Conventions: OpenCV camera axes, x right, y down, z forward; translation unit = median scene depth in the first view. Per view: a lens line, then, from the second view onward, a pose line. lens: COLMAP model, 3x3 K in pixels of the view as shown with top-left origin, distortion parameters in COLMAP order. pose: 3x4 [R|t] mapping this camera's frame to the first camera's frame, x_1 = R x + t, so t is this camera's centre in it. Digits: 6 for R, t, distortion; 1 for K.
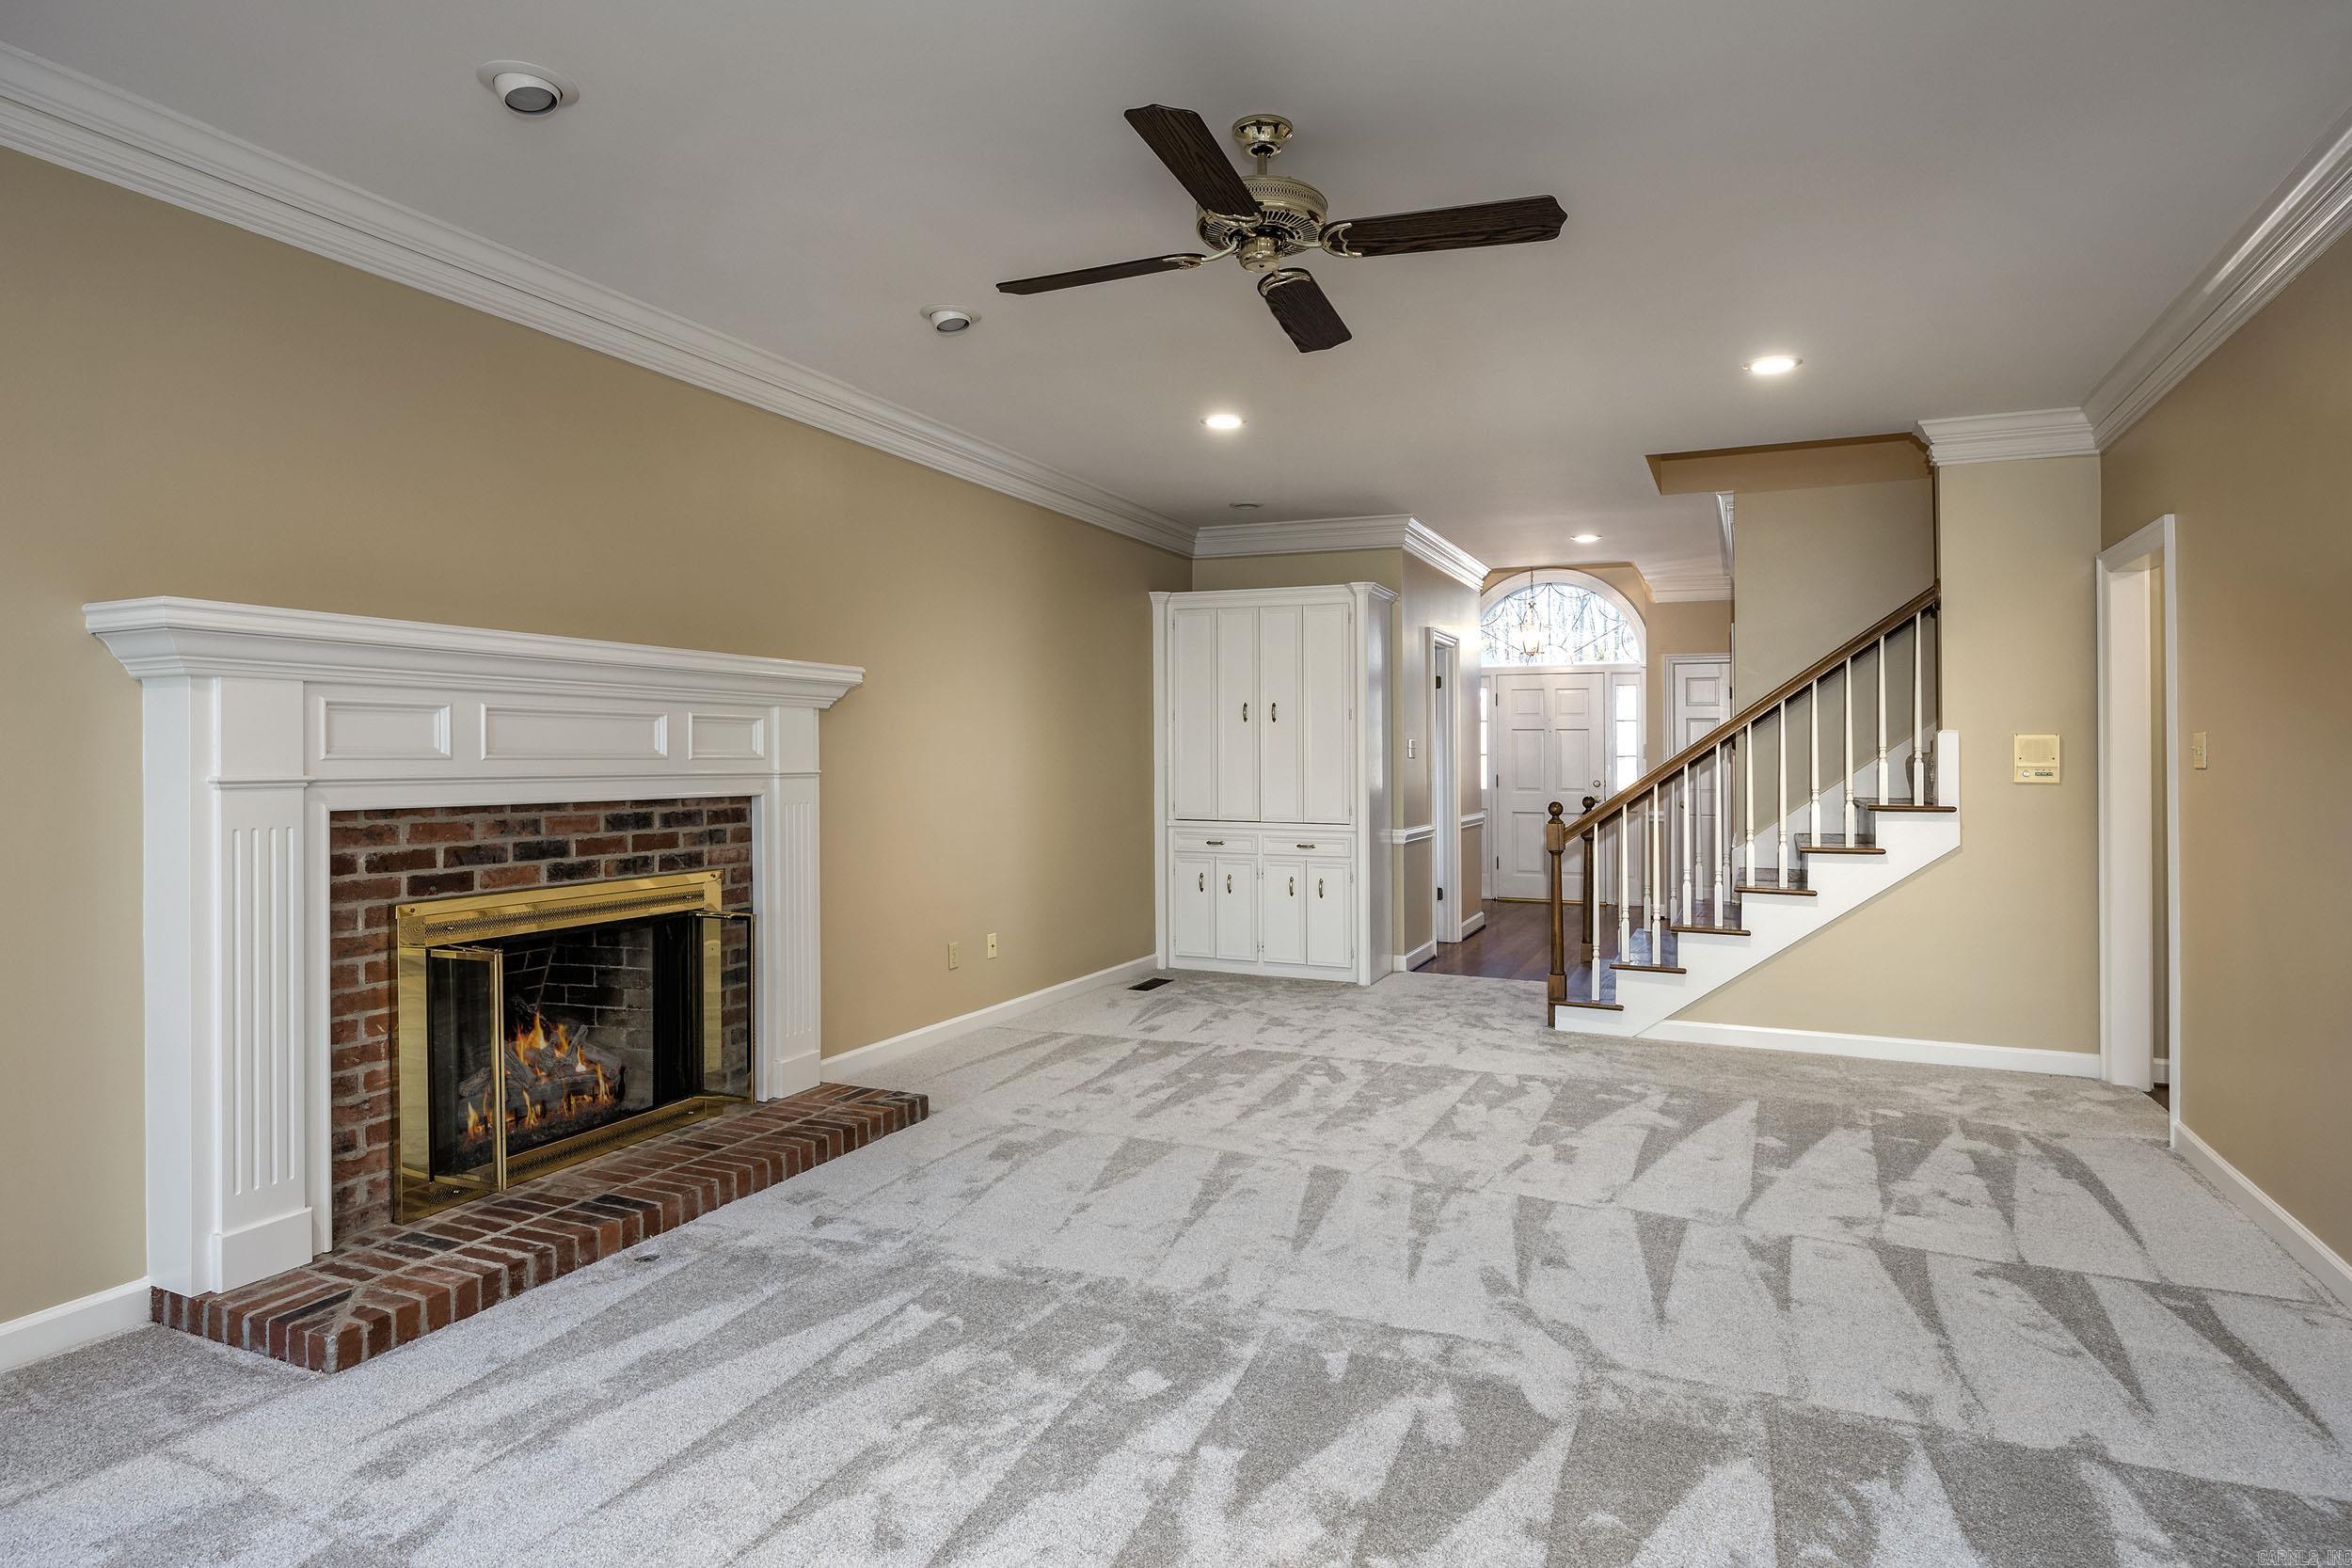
lens RADIAL K [[1244.6, 0, 1209.8], [0, 1244.6, 731.1], [0, 0, 1]] dist [-0.007864, 0.002505]
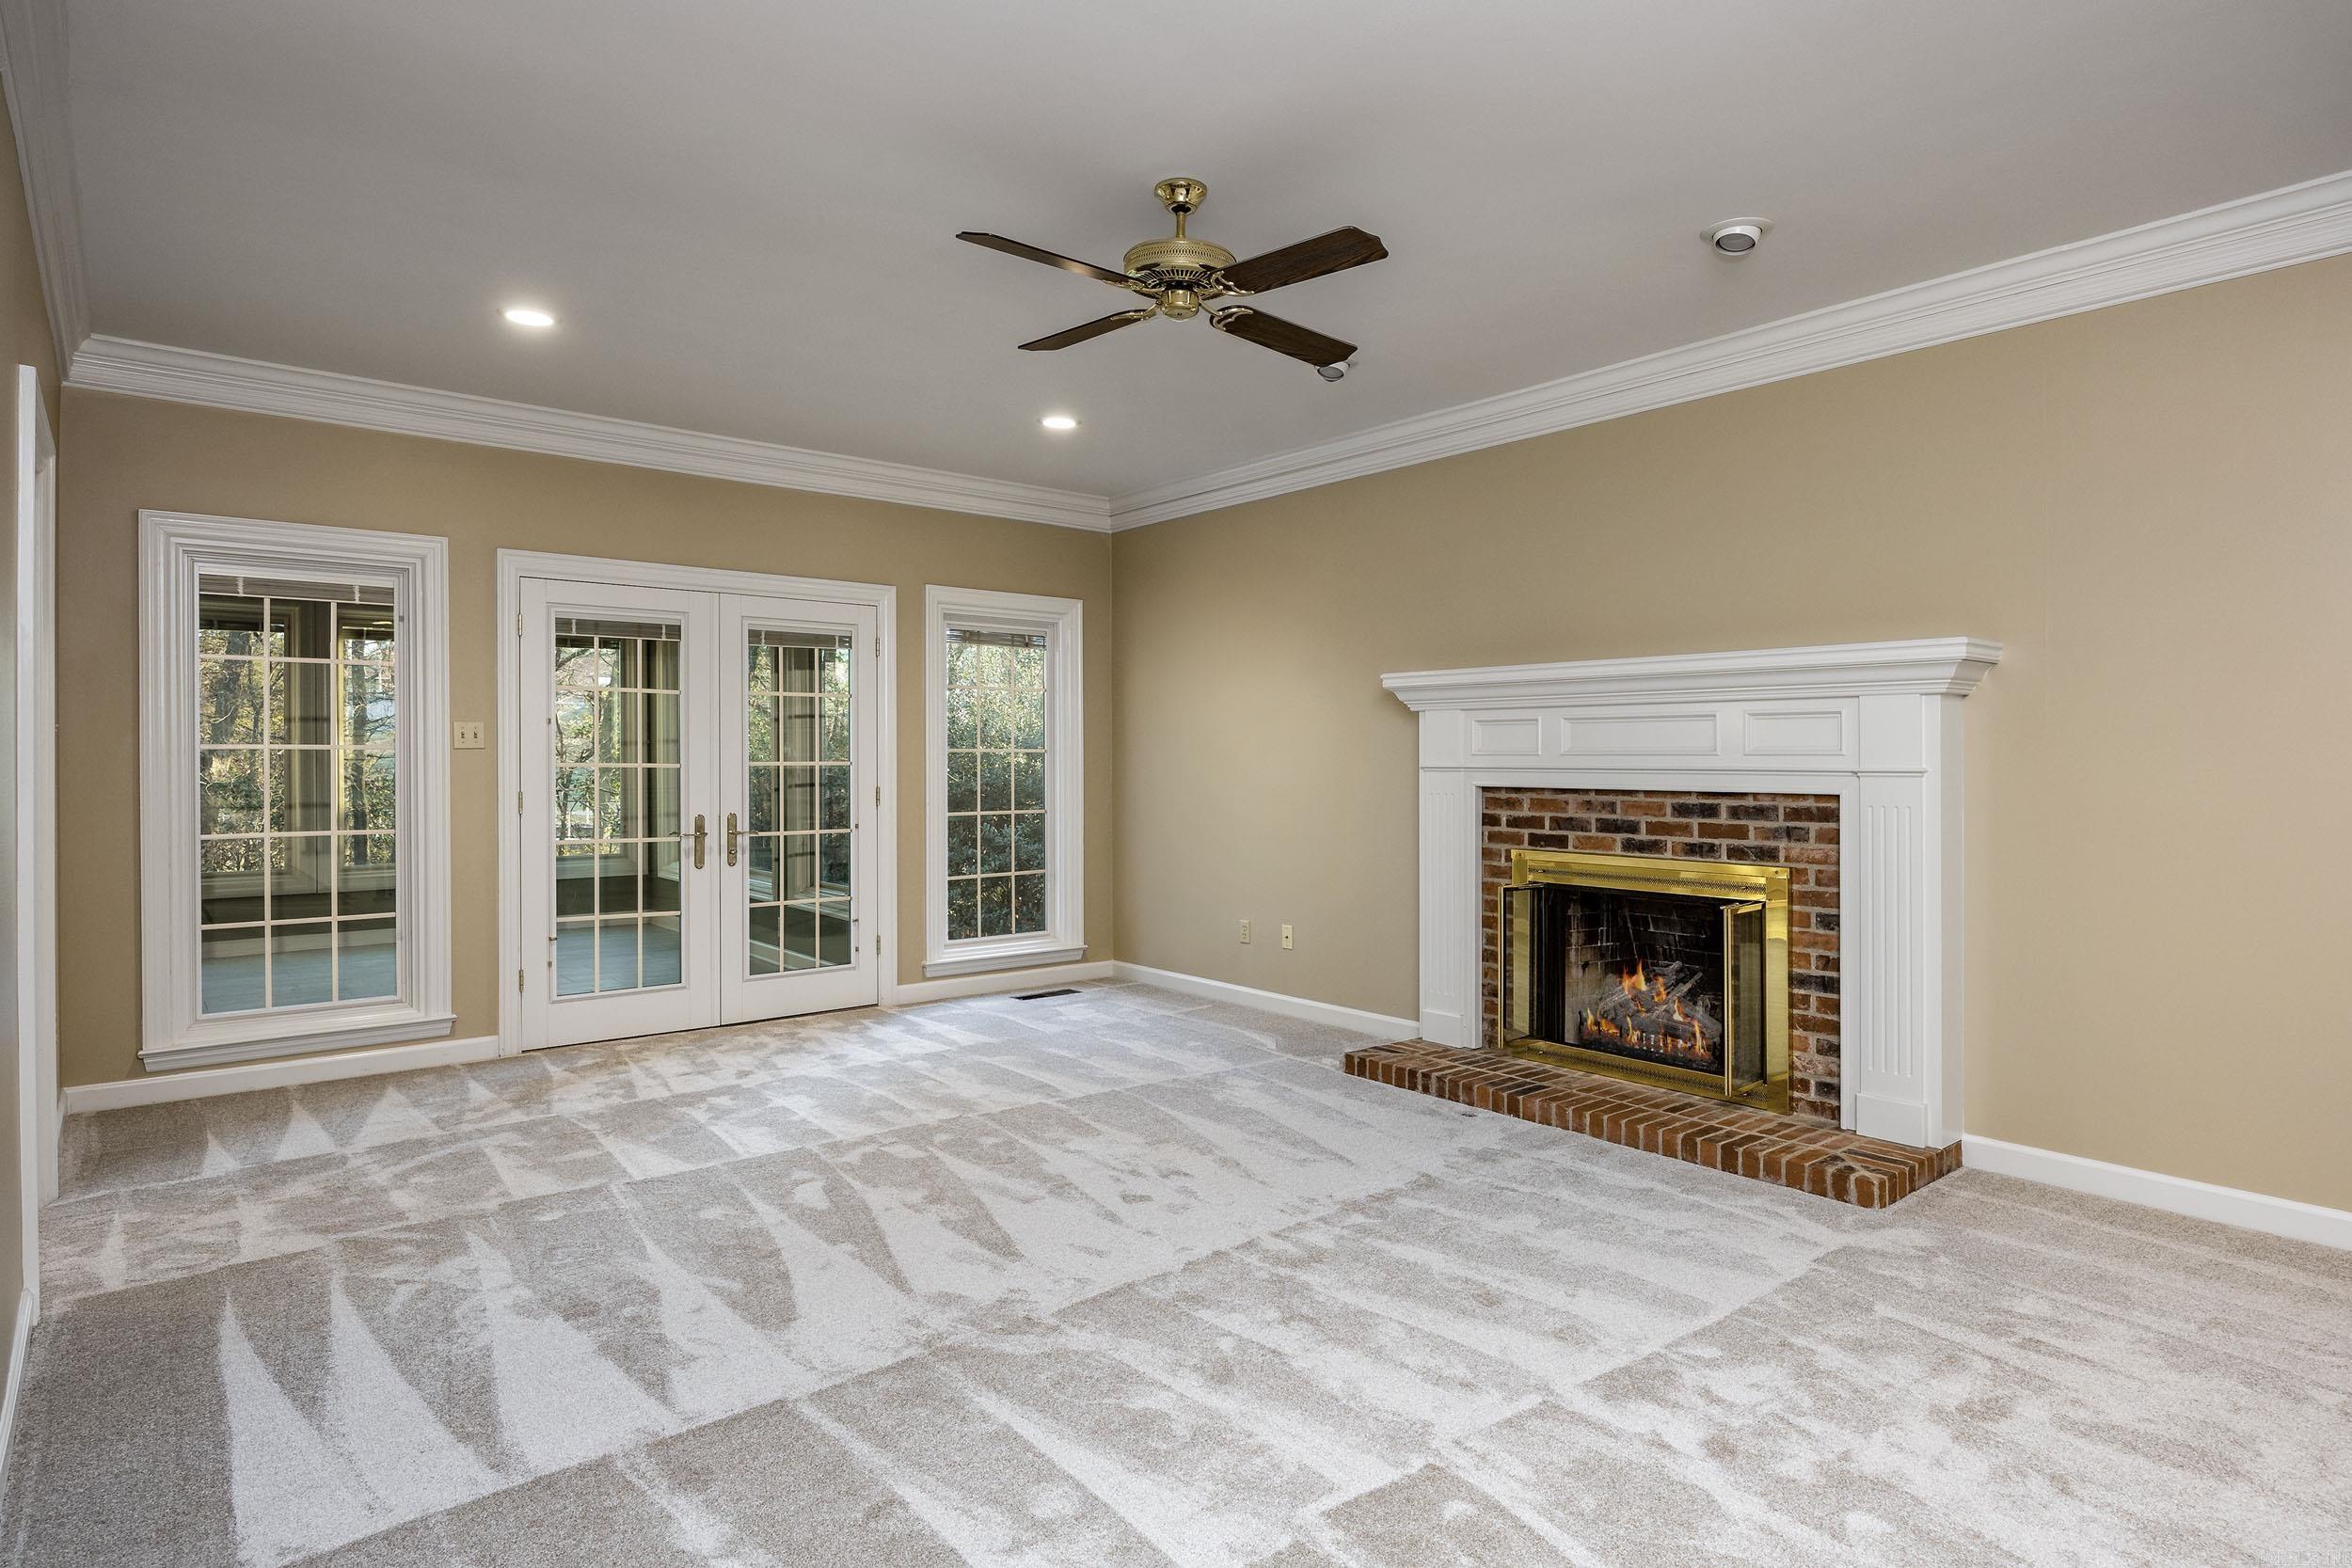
lens RADIAL K [[1244.6, 0, 1202.8], [0, 1244.6, 750.7], [0, 0, 1]] dist [-0.007864, 0.002505]
pose [[-0.435774, -0.021300, -0.899804, 0.765460], [0.005102, 0.999645, -0.026135, 0.046639], [0.900042, -0.015980, -0.435511, 1.113246]]
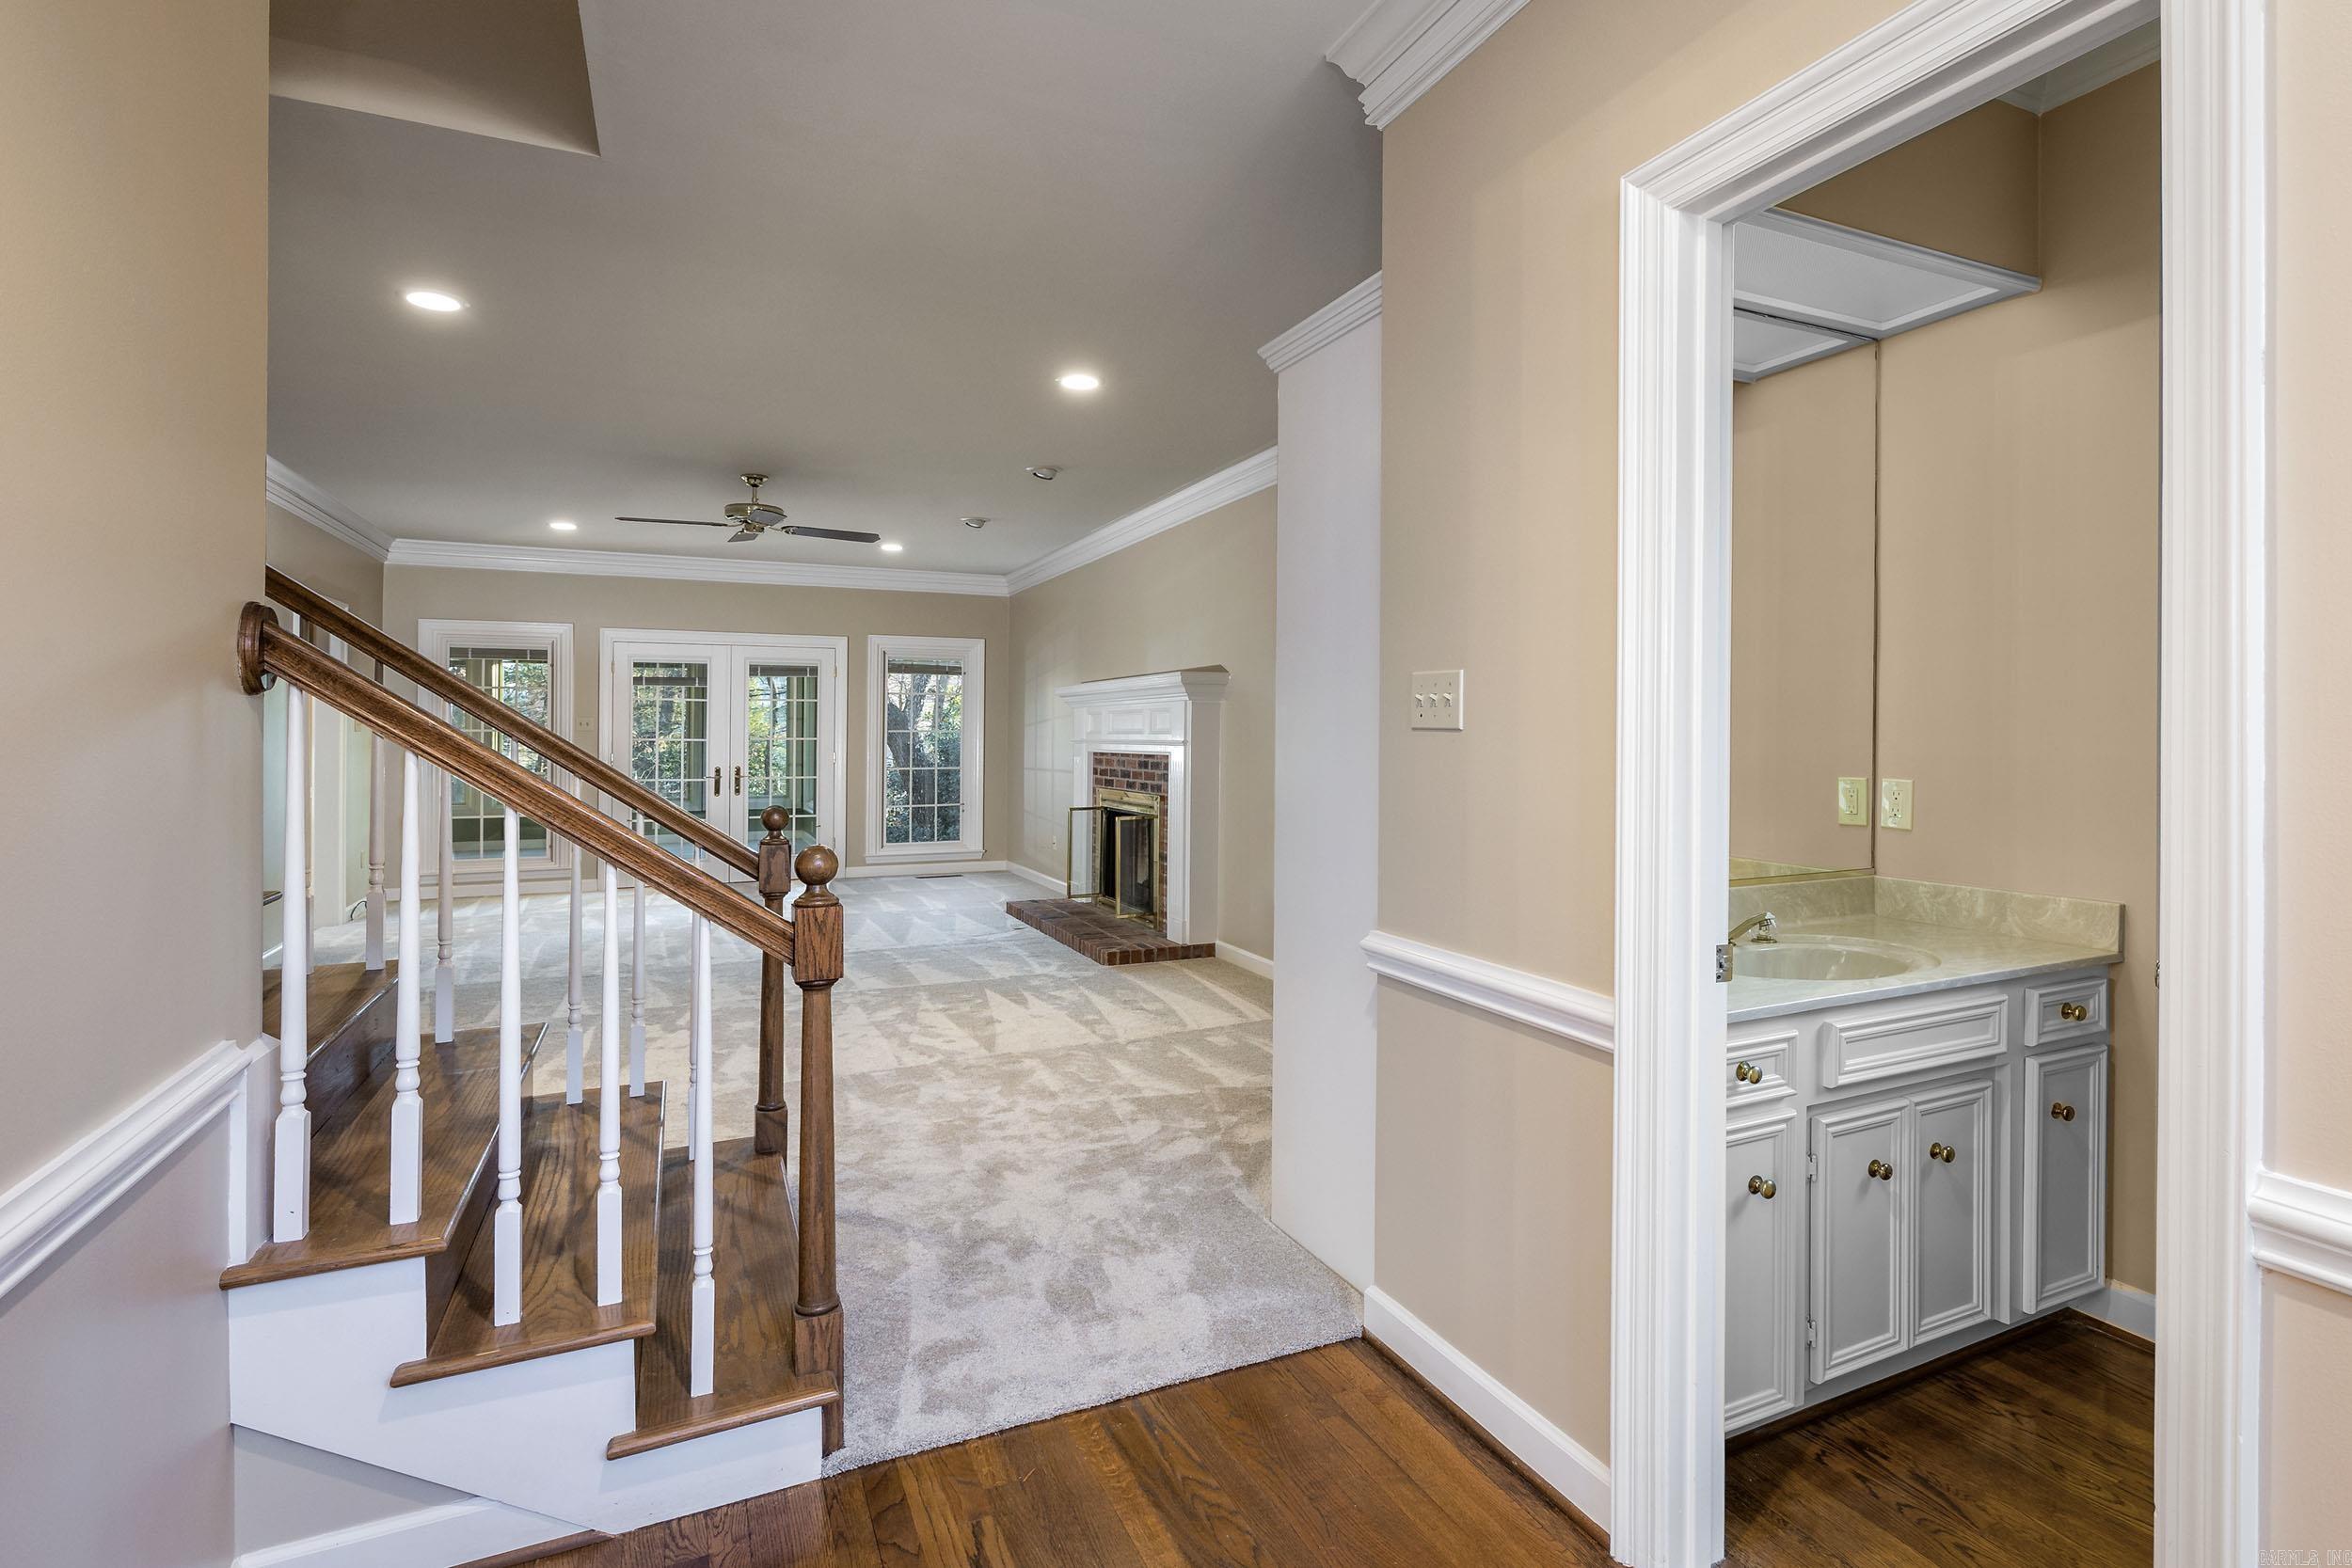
lens RADIAL K [[1048.9, 0, 1265.4], [0, 1048.9, 726.3], [0, 0, 1]] dist [-0.001890, 0.001323]
pose [[-0.606716, -0.025900, -0.794496, 0.787391], [-0.000356, 0.999478, -0.032310, 0.066438], [0.794918, -0.019320, -0.606409, 2.241503]]
